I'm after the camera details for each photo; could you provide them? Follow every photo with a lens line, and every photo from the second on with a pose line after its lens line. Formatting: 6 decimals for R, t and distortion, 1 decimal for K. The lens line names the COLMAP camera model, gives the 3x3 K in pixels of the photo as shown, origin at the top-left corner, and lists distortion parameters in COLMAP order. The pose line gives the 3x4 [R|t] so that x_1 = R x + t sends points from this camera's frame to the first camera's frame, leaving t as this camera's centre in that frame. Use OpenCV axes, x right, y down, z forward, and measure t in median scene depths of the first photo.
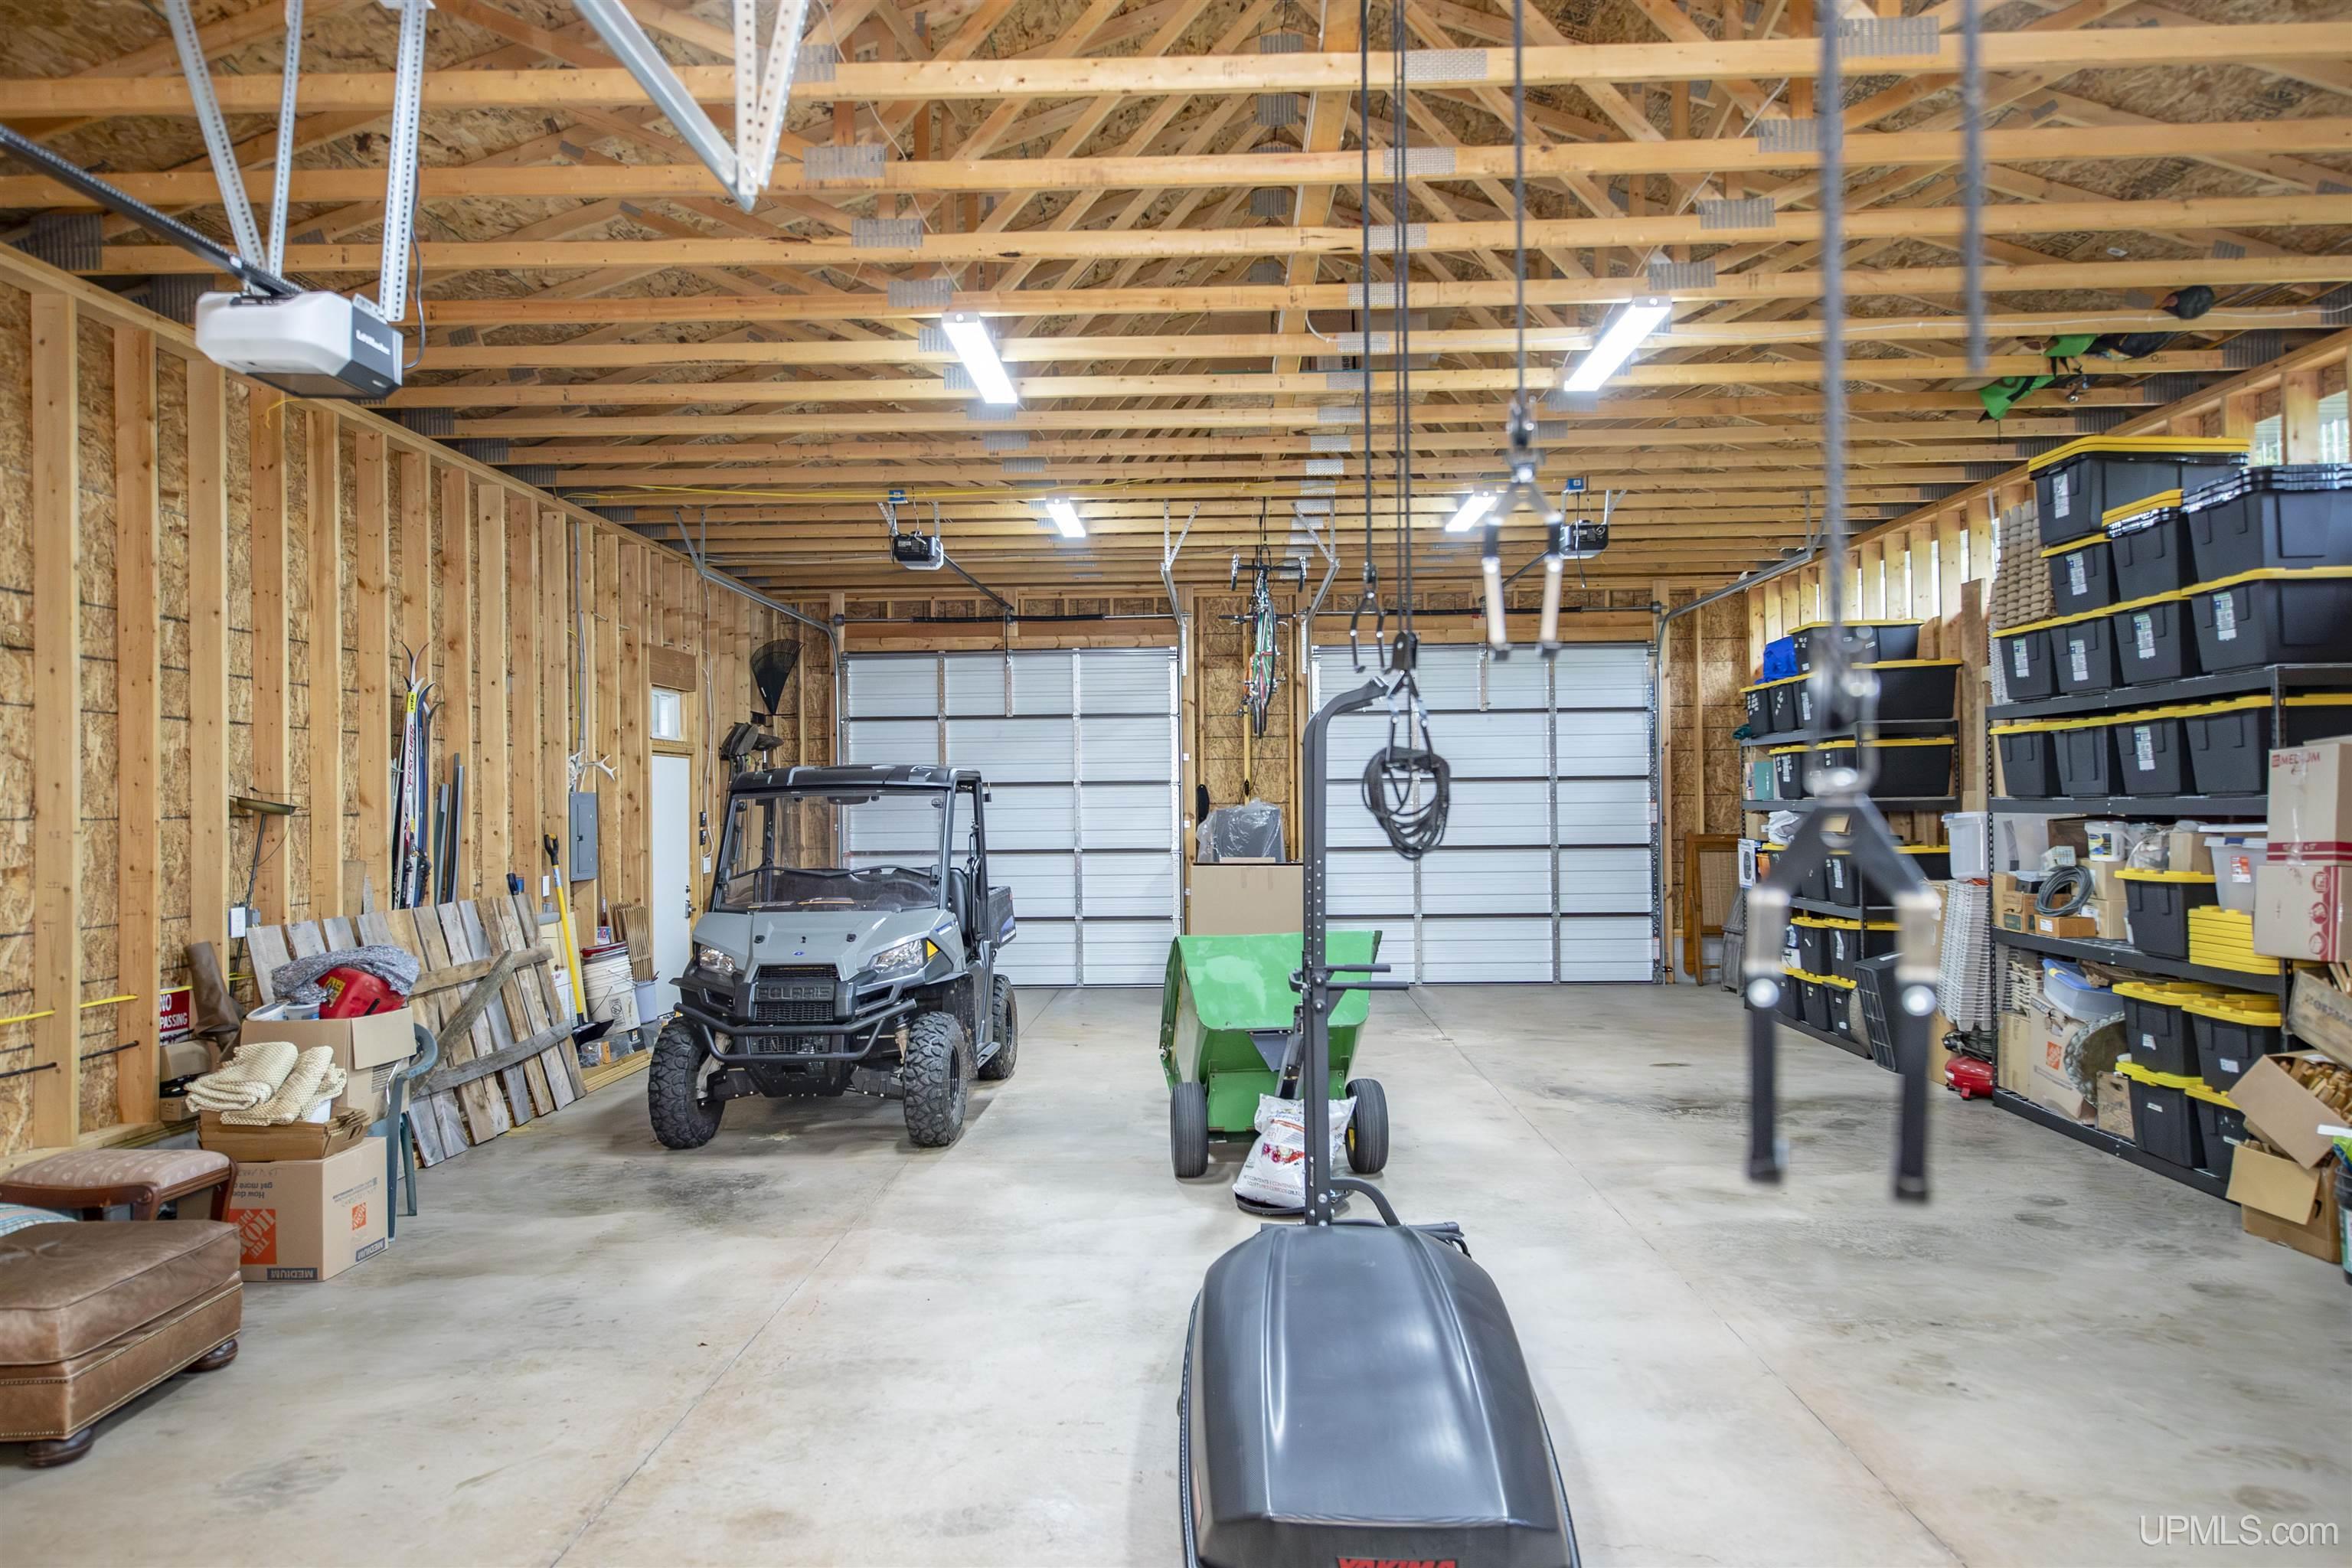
lens RADIAL K [[1514.2, 0, 1176.0], [0, 1514.2, 784.0], [0, 0, 1]] dist [0.053359, 0.000602]
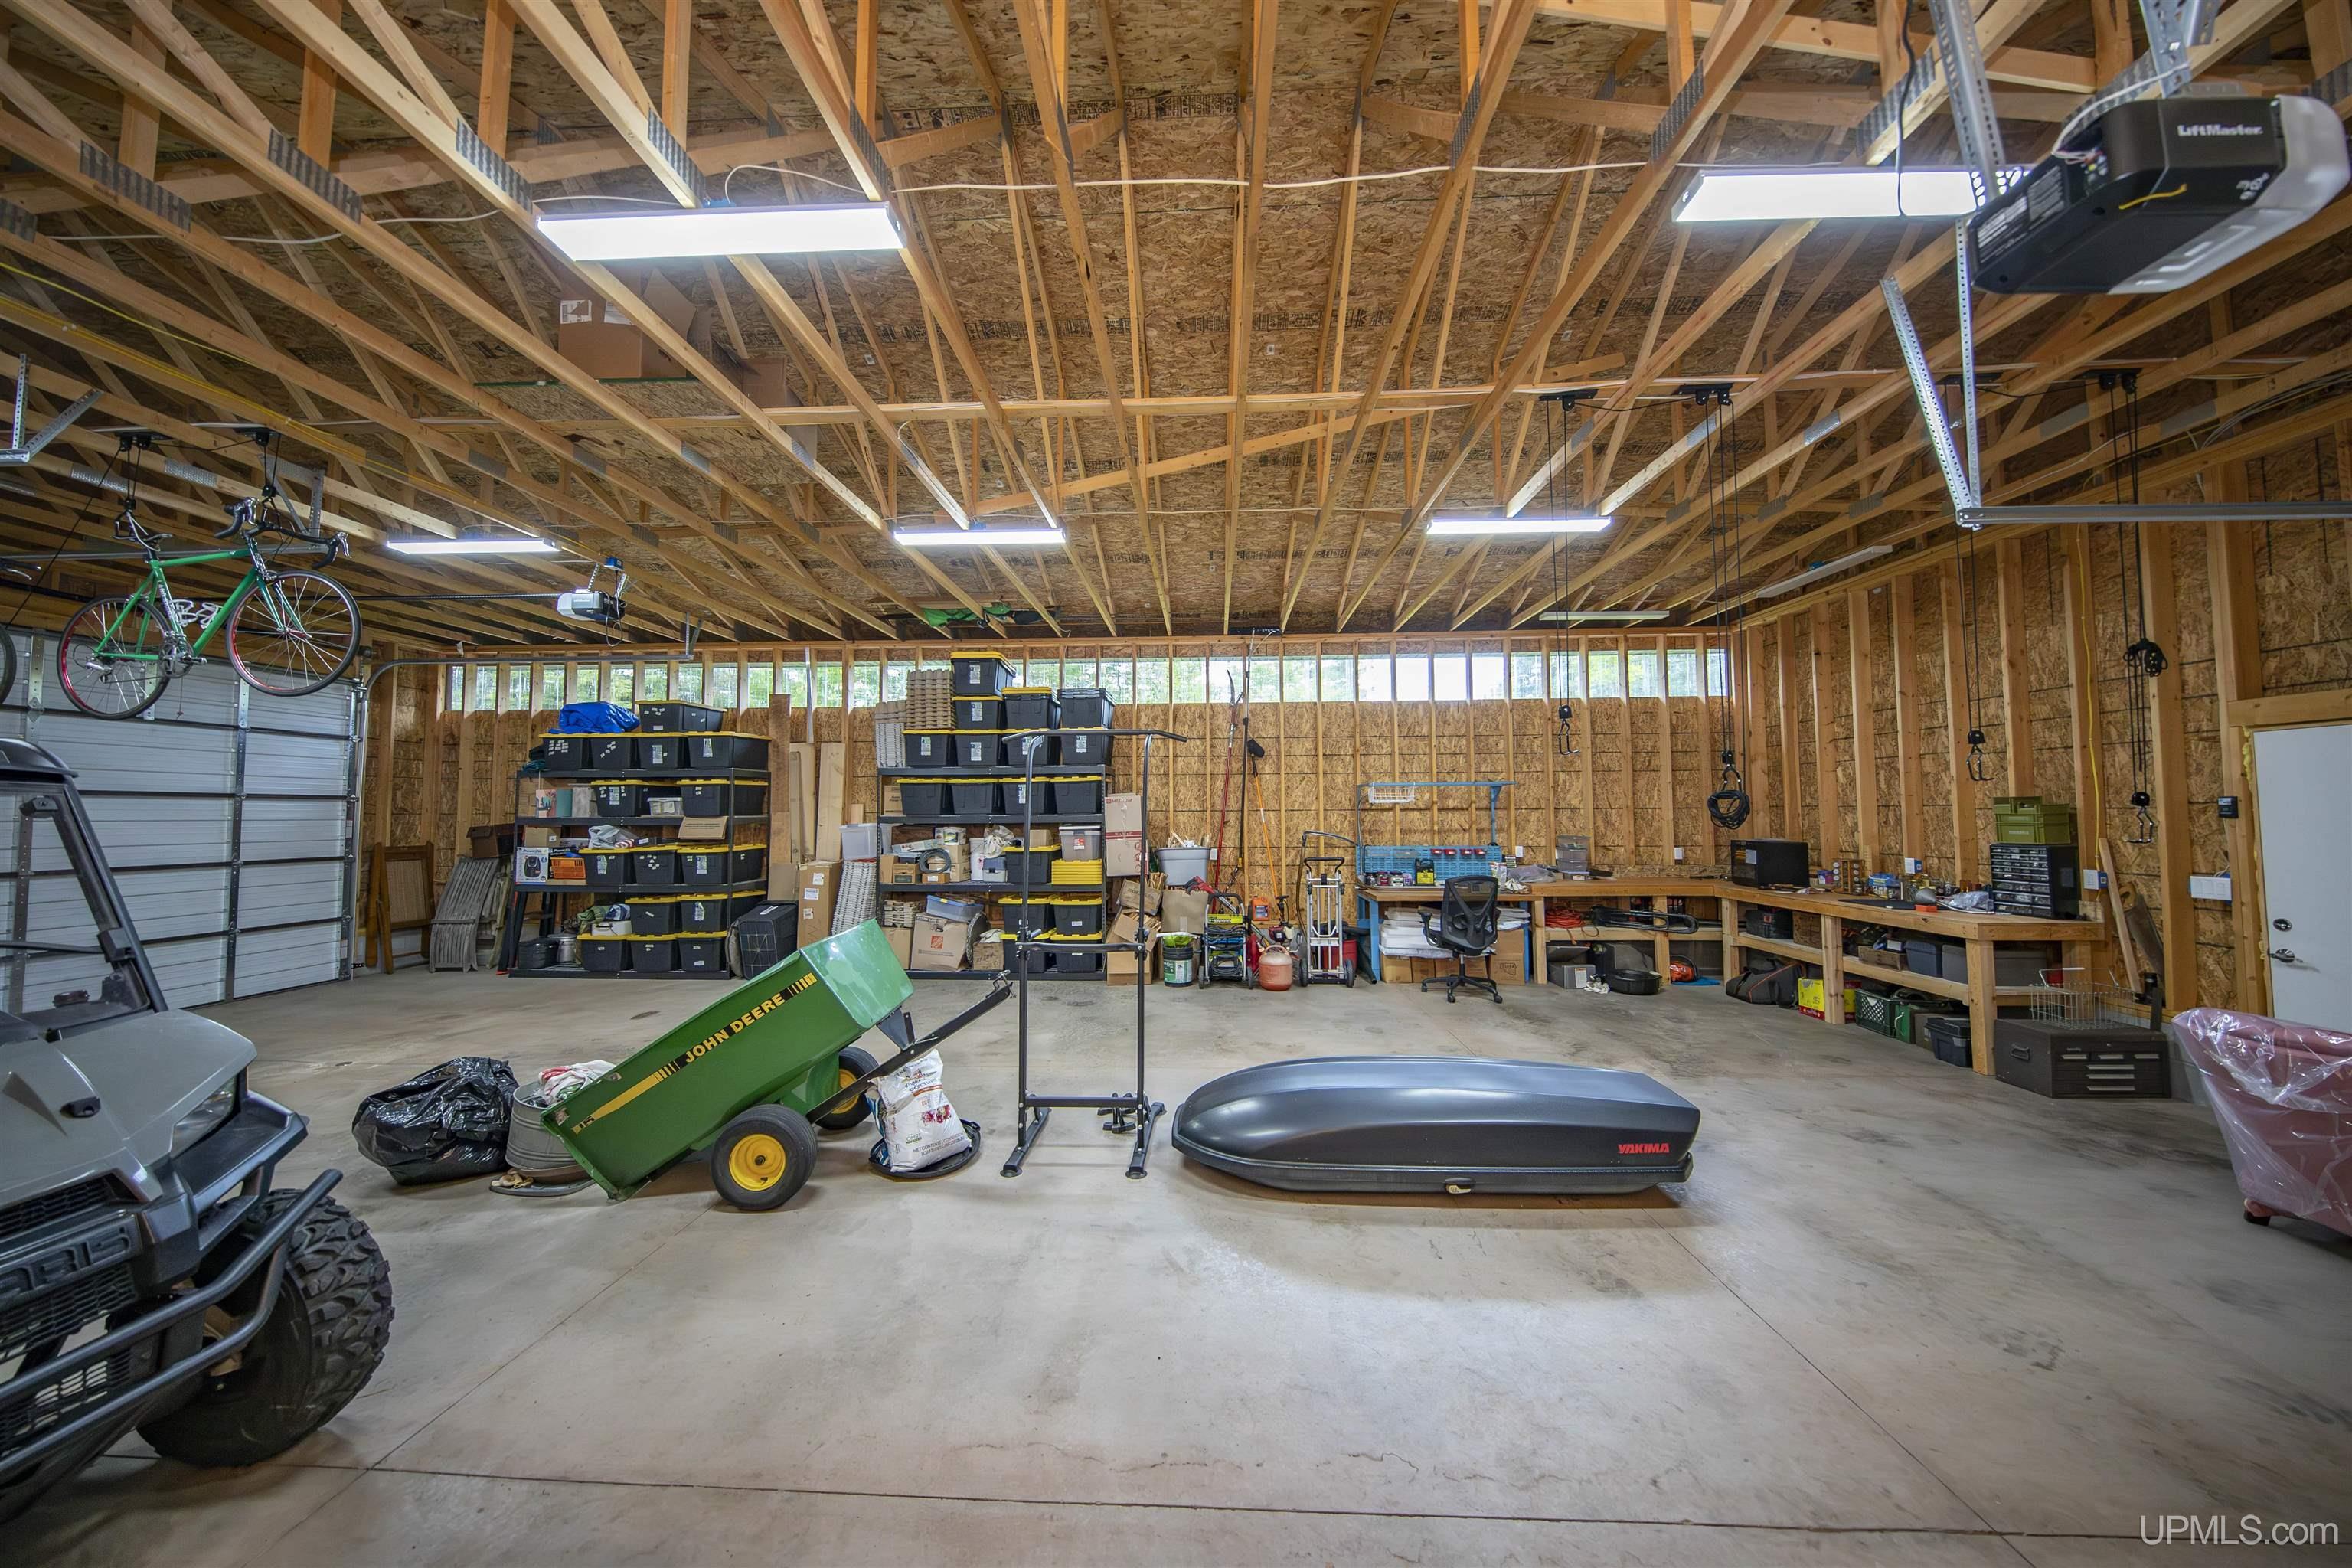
lens RADIAL K [[743.0, 0, 1176.0], [0, 743.0, 784.0], [0, 0, 1]] dist [-0.000521, -0.000067]
pose [[0.012216, 0.049143, 0.998717, -0.623726], [-0.008112, 0.998764, -0.049046, 0.019955], [-0.999892, -0.007503, 0.012600, 0.995572]]
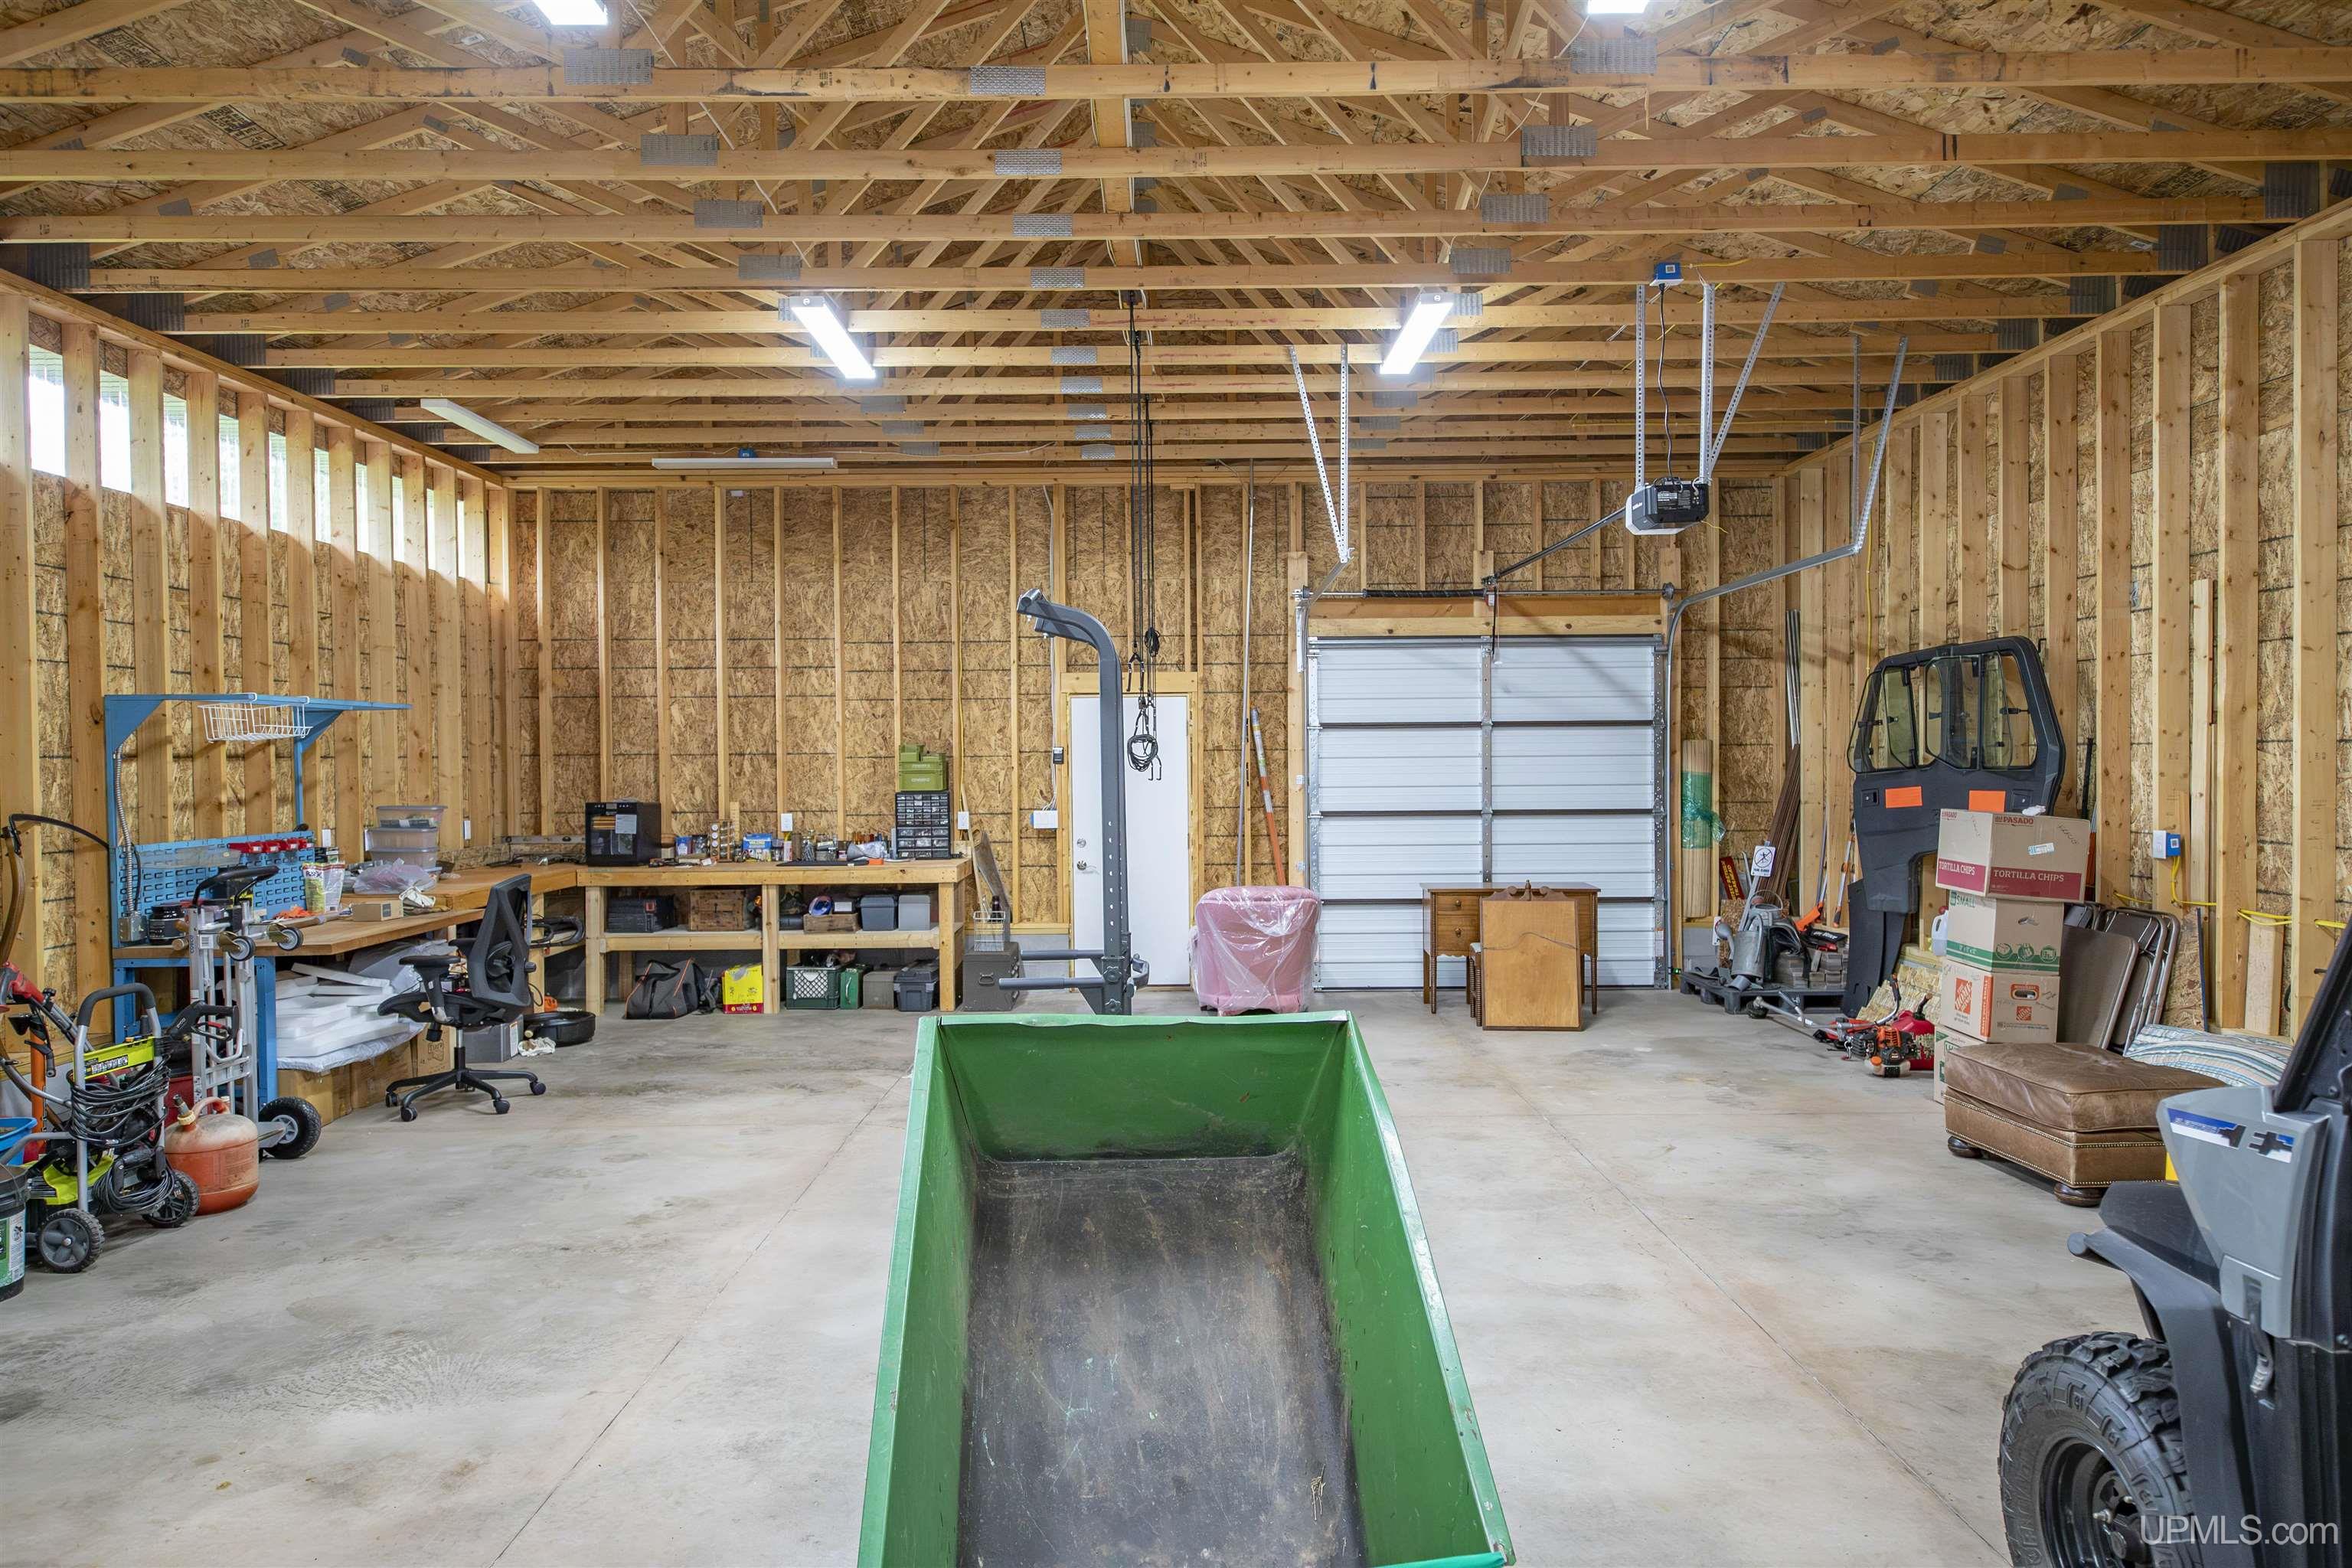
lens RADIAL K [[1514.2, 0, 1176.0], [0, 1514.2, 784.0], [0, 0, 1]] dist [0.053359, 0.000602]
pose [[-0.999096, 0.021406, -0.036742, 0.096287], [0.021222, 0.999760, 0.005383, 0.029430], [0.036848, 0.004598, -0.999310, 1.967295]]
